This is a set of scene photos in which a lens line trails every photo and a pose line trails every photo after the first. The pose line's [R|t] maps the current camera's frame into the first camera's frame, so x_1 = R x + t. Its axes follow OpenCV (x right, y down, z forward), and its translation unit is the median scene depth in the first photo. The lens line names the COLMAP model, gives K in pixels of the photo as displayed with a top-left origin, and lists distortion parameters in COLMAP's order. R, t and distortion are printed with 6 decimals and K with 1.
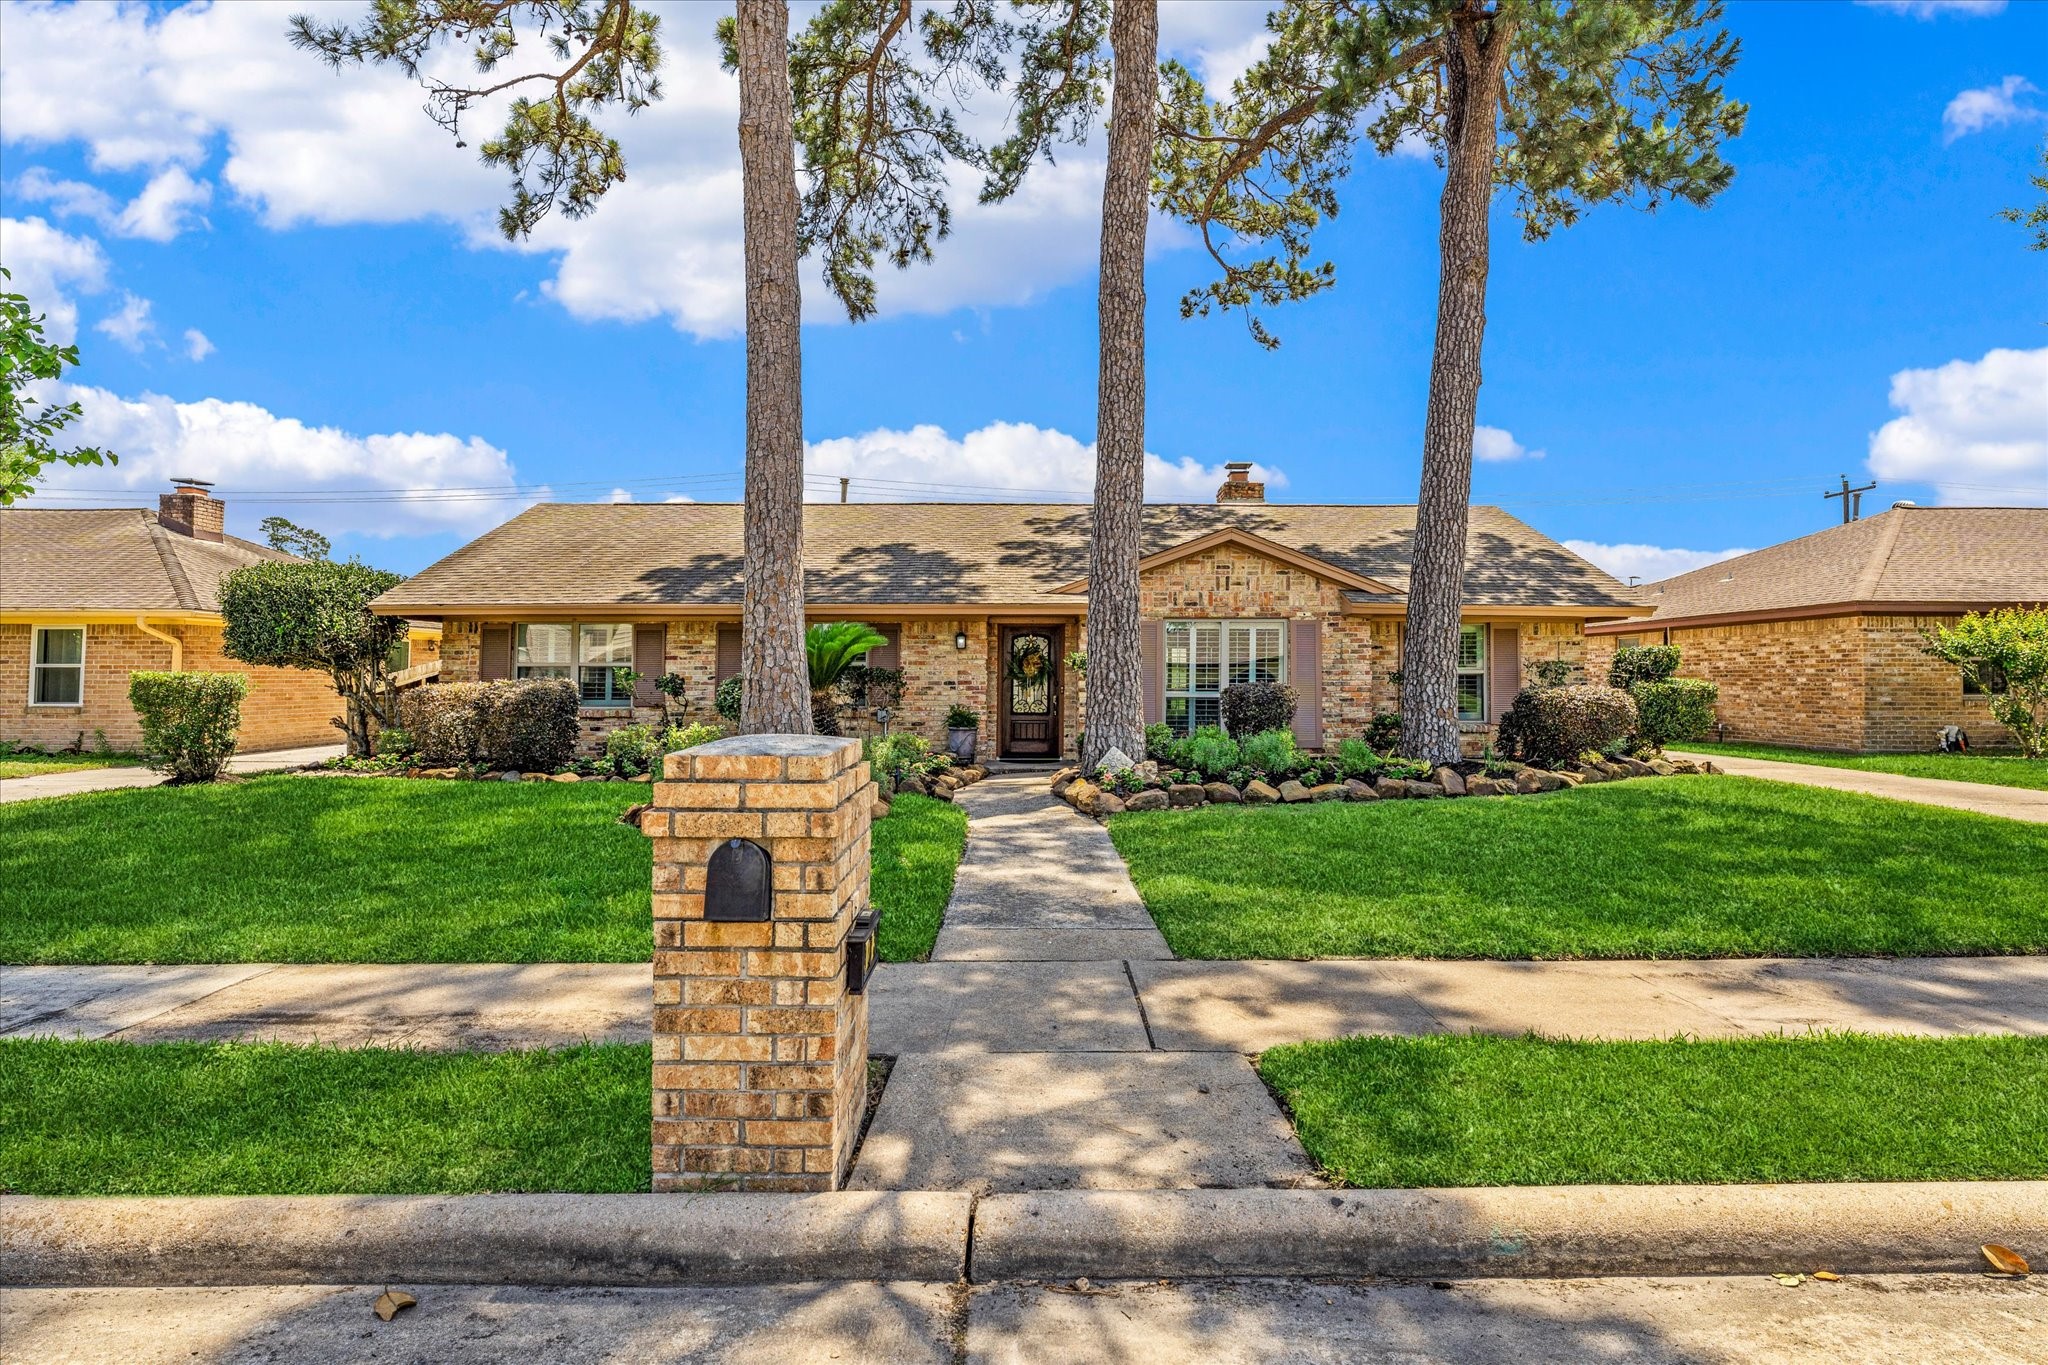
lens RADIAL K [[826.8, 0, 1033.7], [0, 826.8, 675.7], [0, 0, 1]] dist [-0.002663, -0.000209]
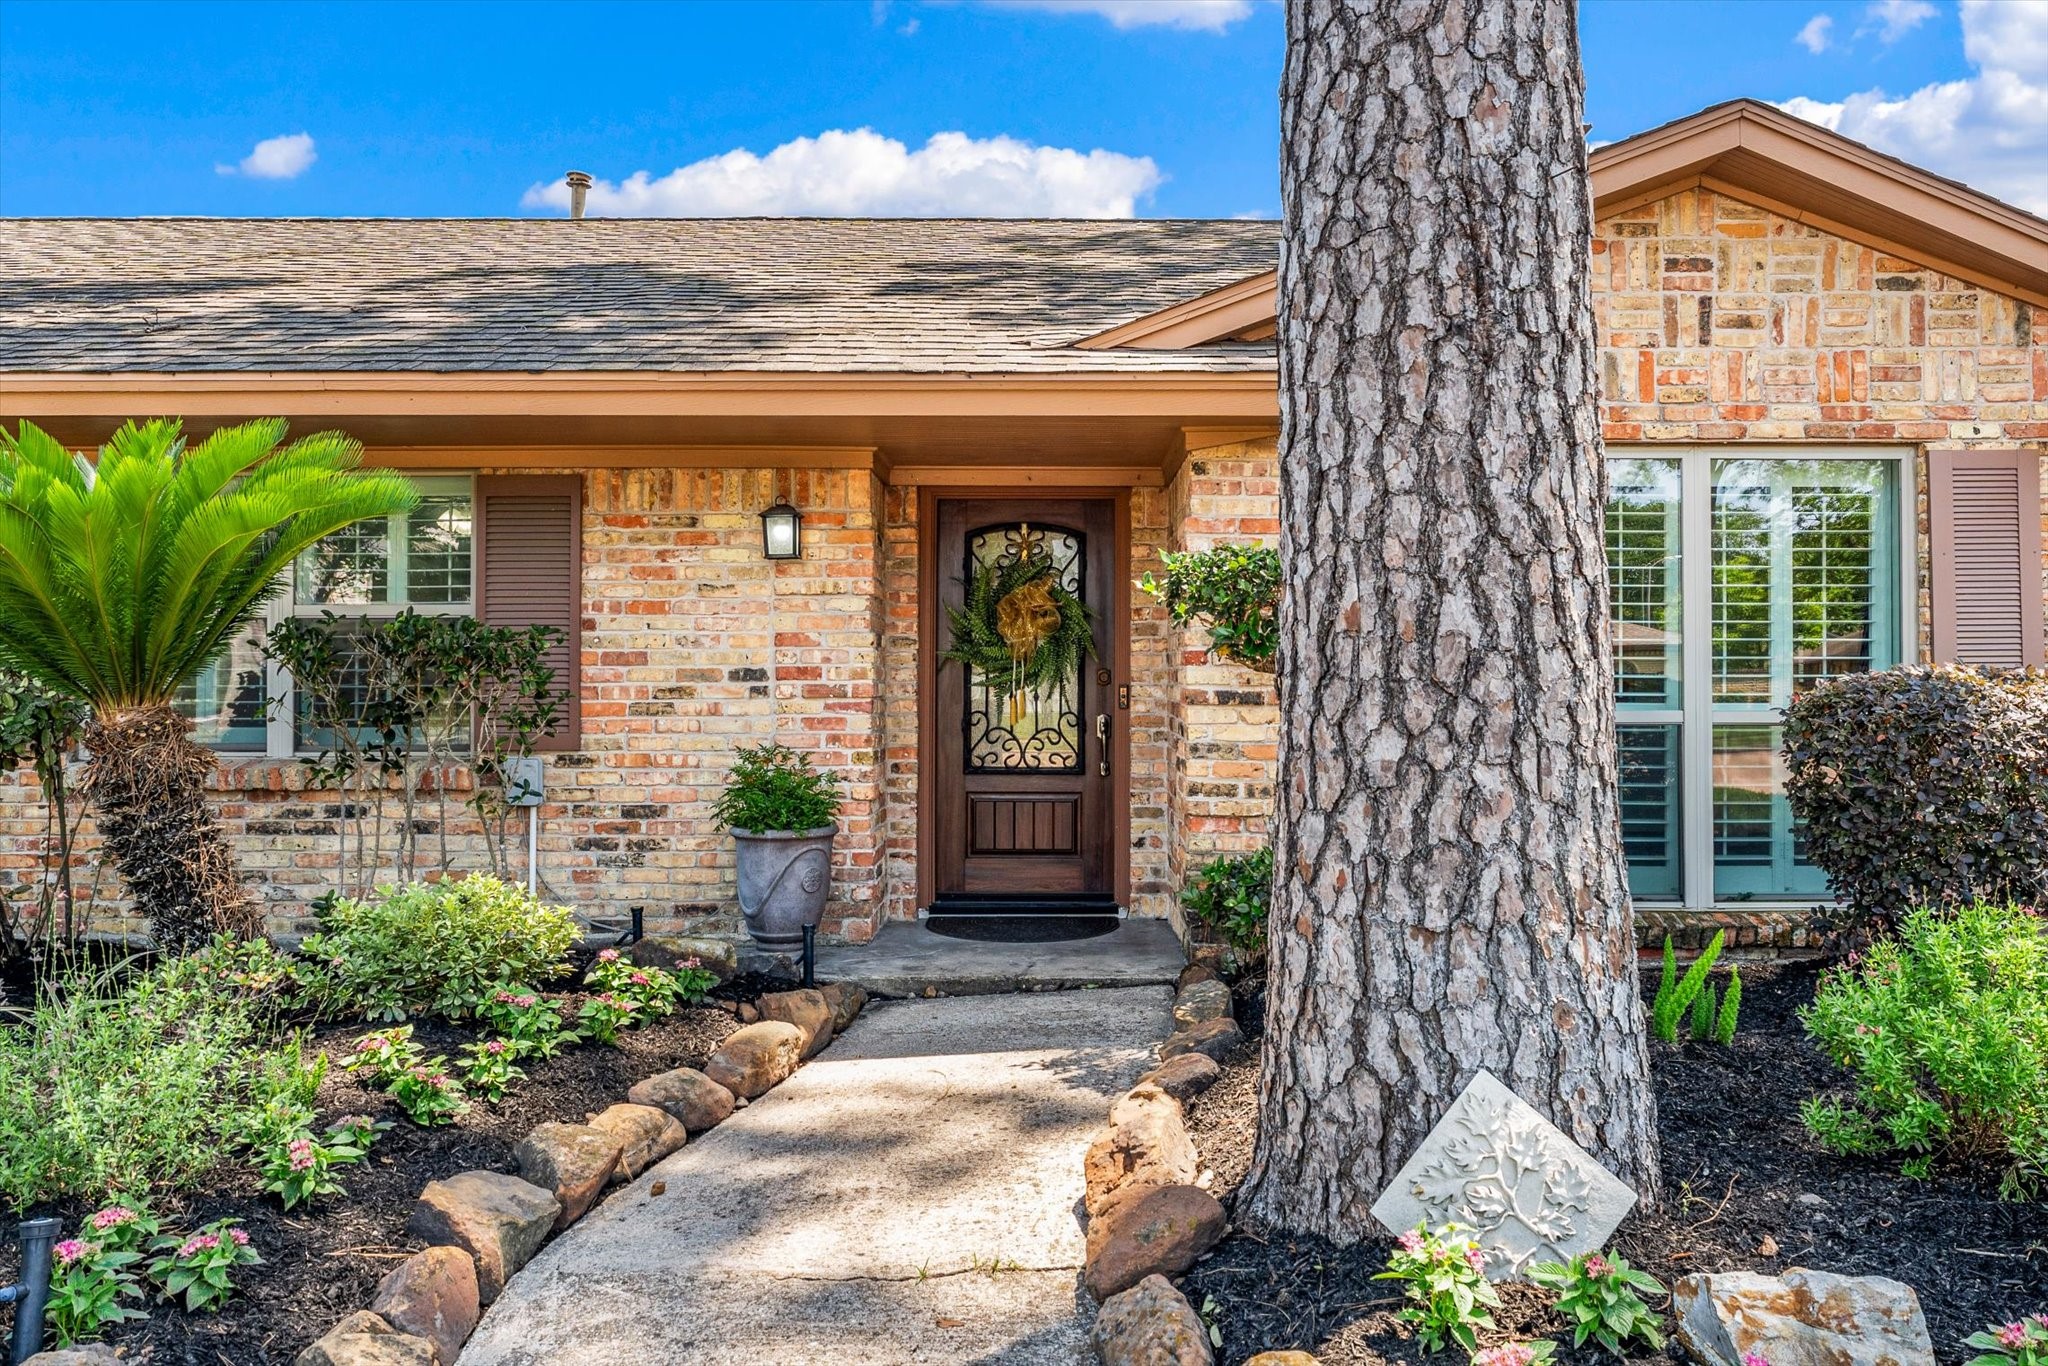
lens RADIAL K [[826.8, 0, 1033.7], [0, 826.8, 676.2], [0, 0, 1]] dist [-0.002663, -0.000209]
pose [[0.998193, -0.003870, -0.059968, 0.019492], [0.003946, 0.999992, 0.001149, 0.009529], [0.059963, -0.001384, 0.998200, 0.705186]]
